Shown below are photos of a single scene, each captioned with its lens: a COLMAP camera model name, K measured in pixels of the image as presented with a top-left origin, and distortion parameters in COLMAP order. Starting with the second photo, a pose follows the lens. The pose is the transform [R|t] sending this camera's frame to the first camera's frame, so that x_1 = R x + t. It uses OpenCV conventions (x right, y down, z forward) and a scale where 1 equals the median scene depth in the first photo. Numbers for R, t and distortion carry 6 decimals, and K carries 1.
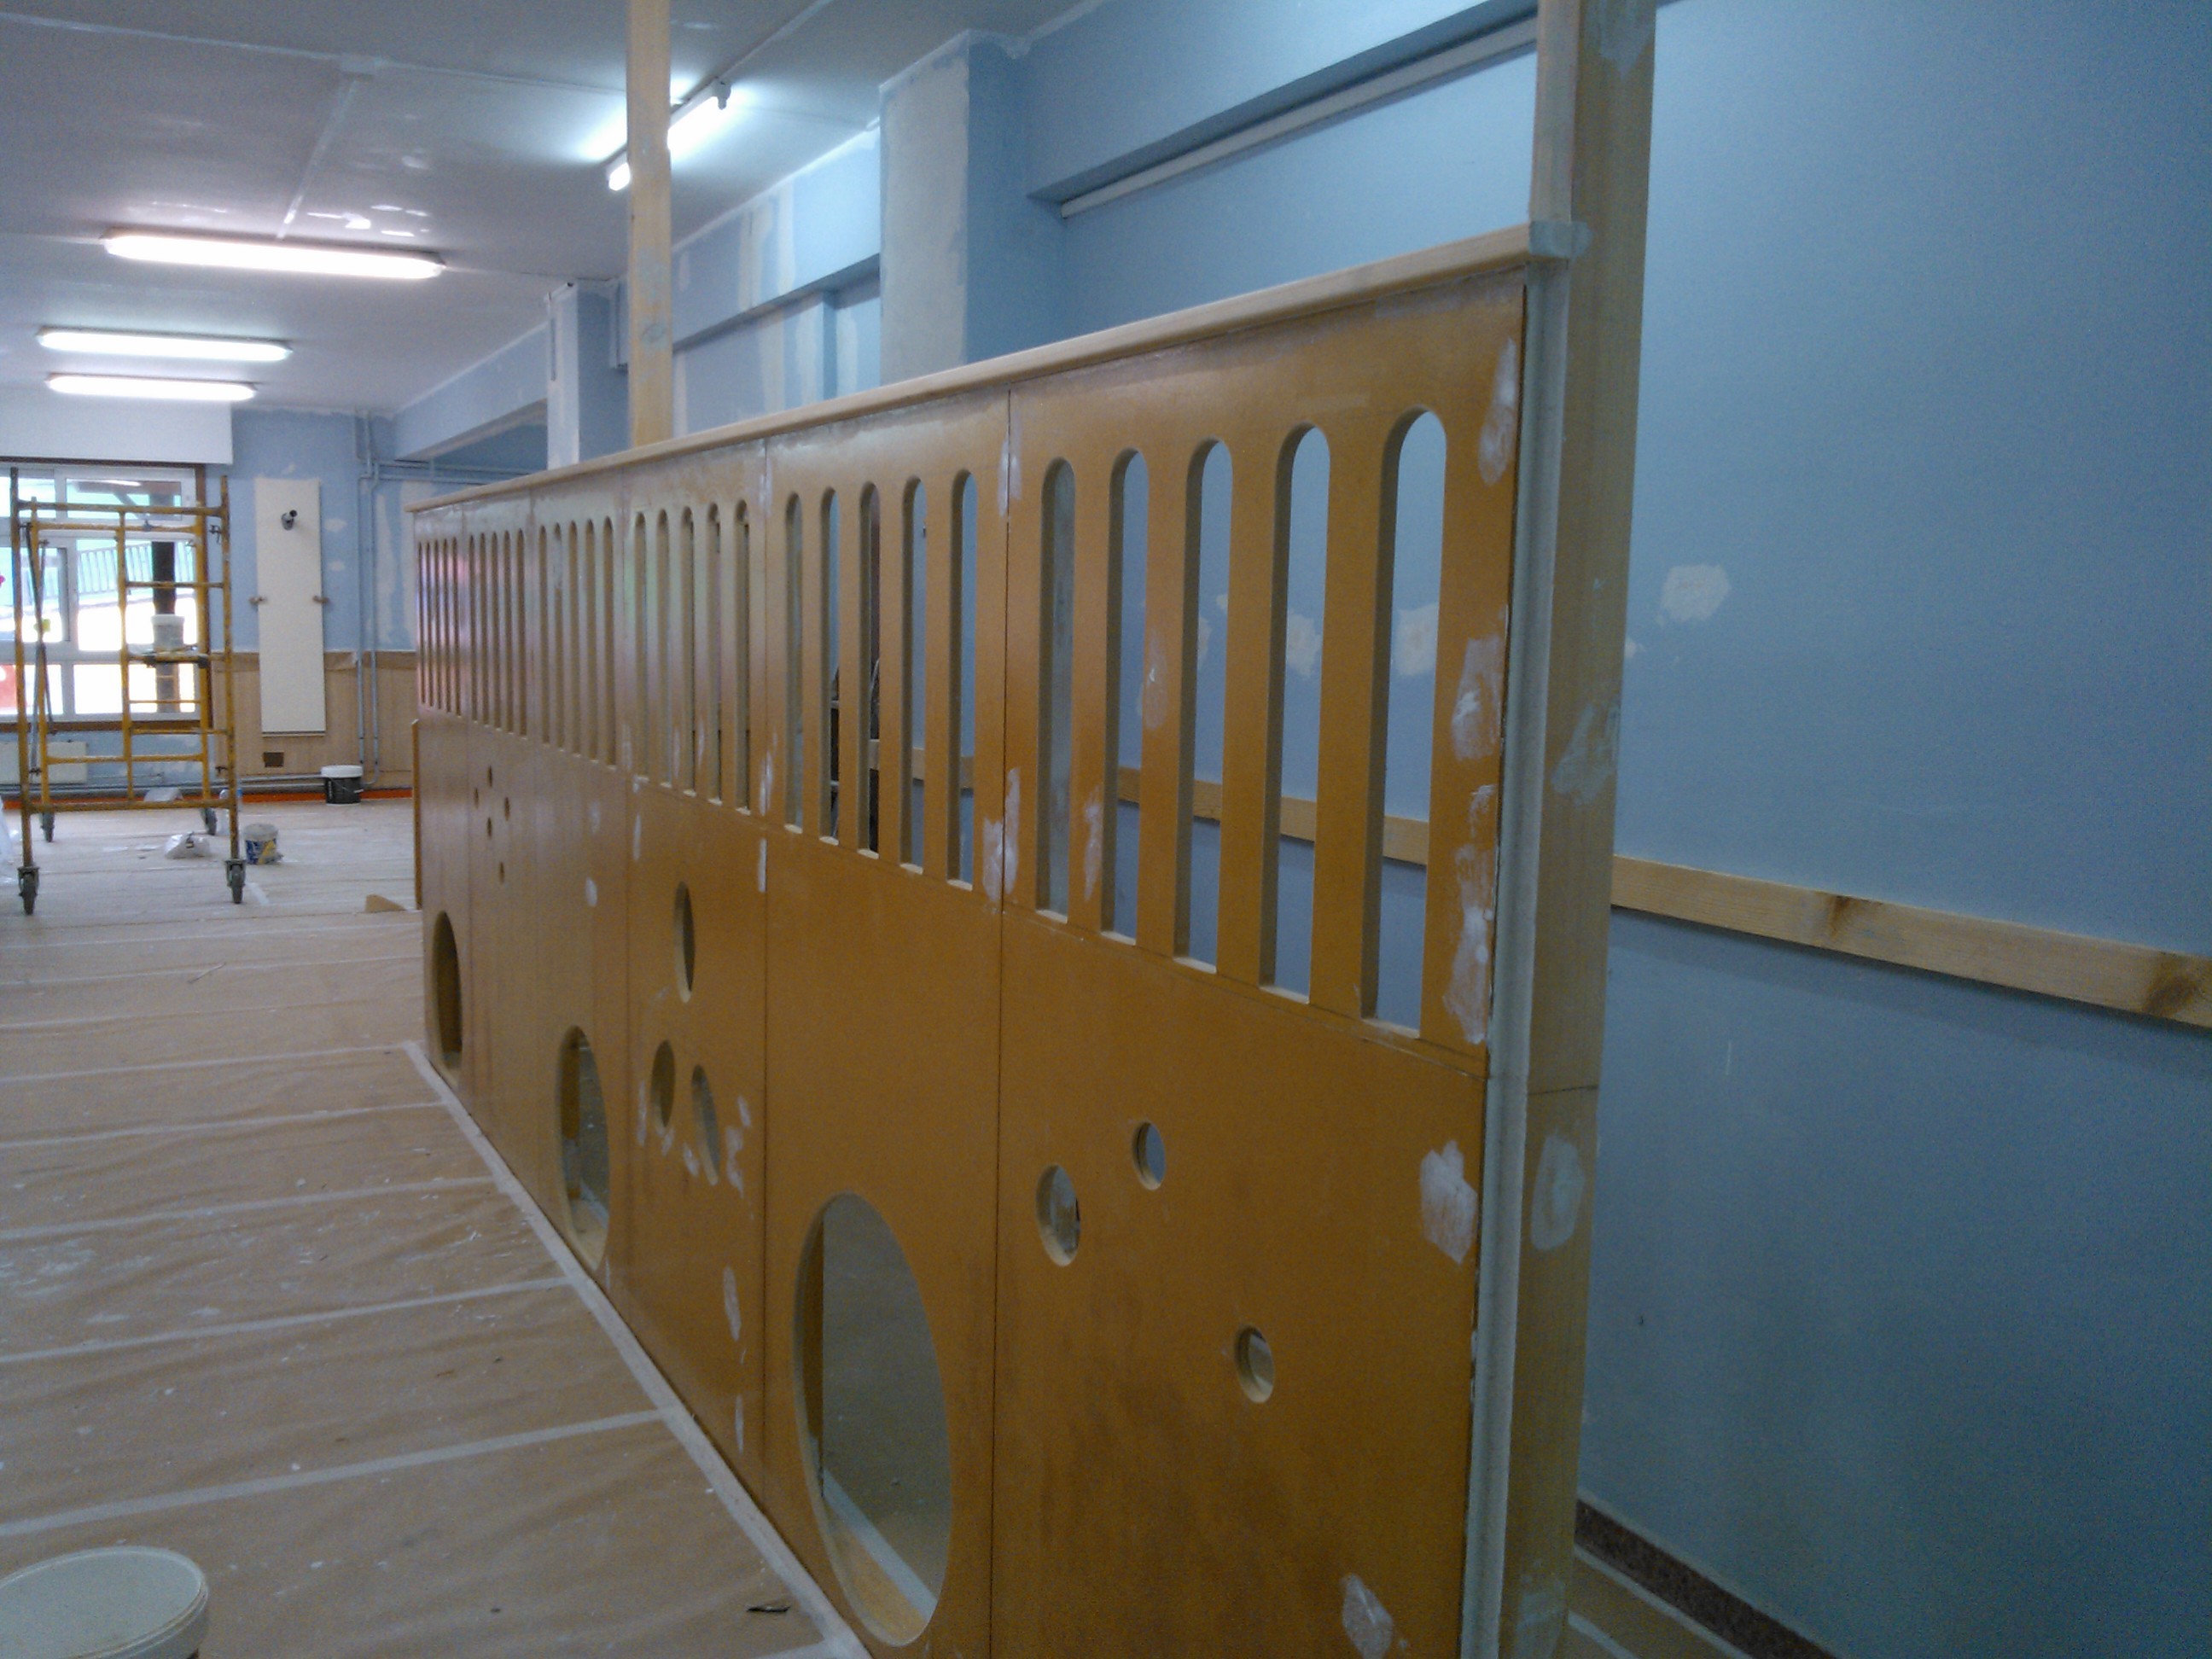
lens RADIAL K [[1897.9, 0, 1093.7], [0, 1897.9, 822.4], [0, 0, 1]] dist [0.035816, -0.126428]
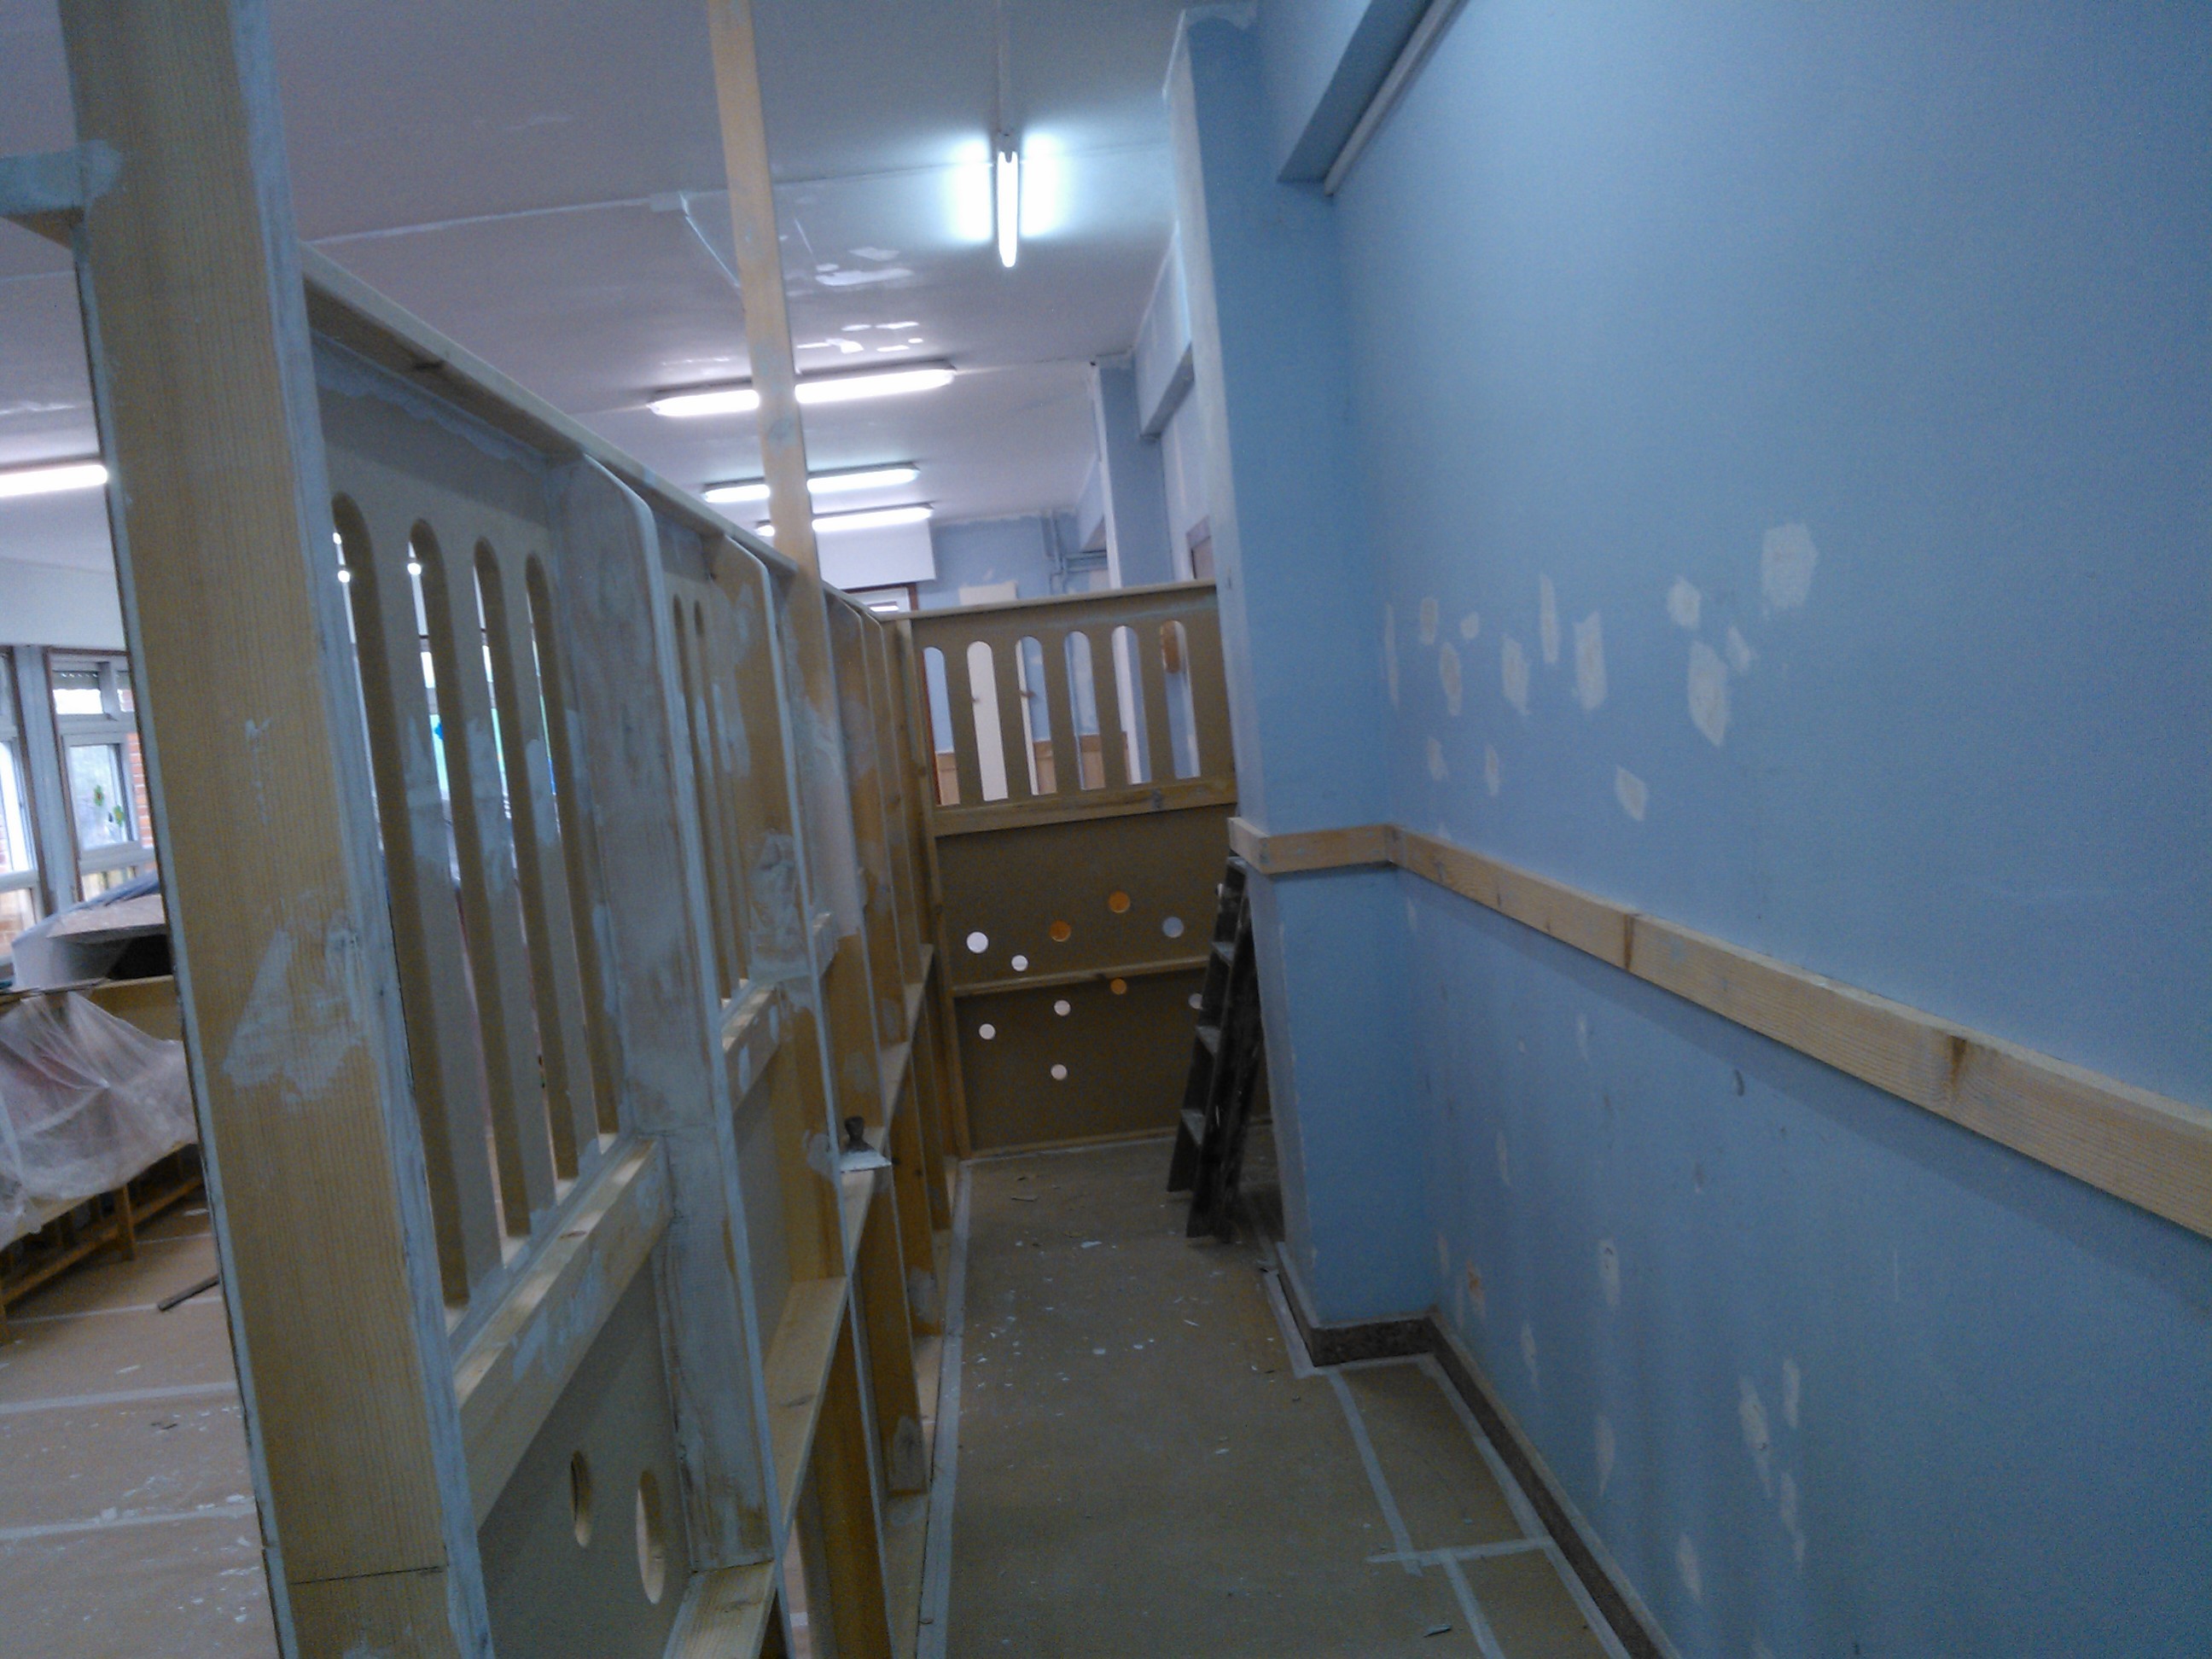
lens RADIAL K [[1897.9, 0, 1113.9], [0, 1897.9, 845.7], [0, 0, 1]] dist [0.035816, -0.126428]
pose [[0.900110, -0.079735, -0.428304, 0.162606], [0.077988, 0.996719, -0.021656, -0.012228], [0.428625, -0.013910, 0.903375, 0.126212]]
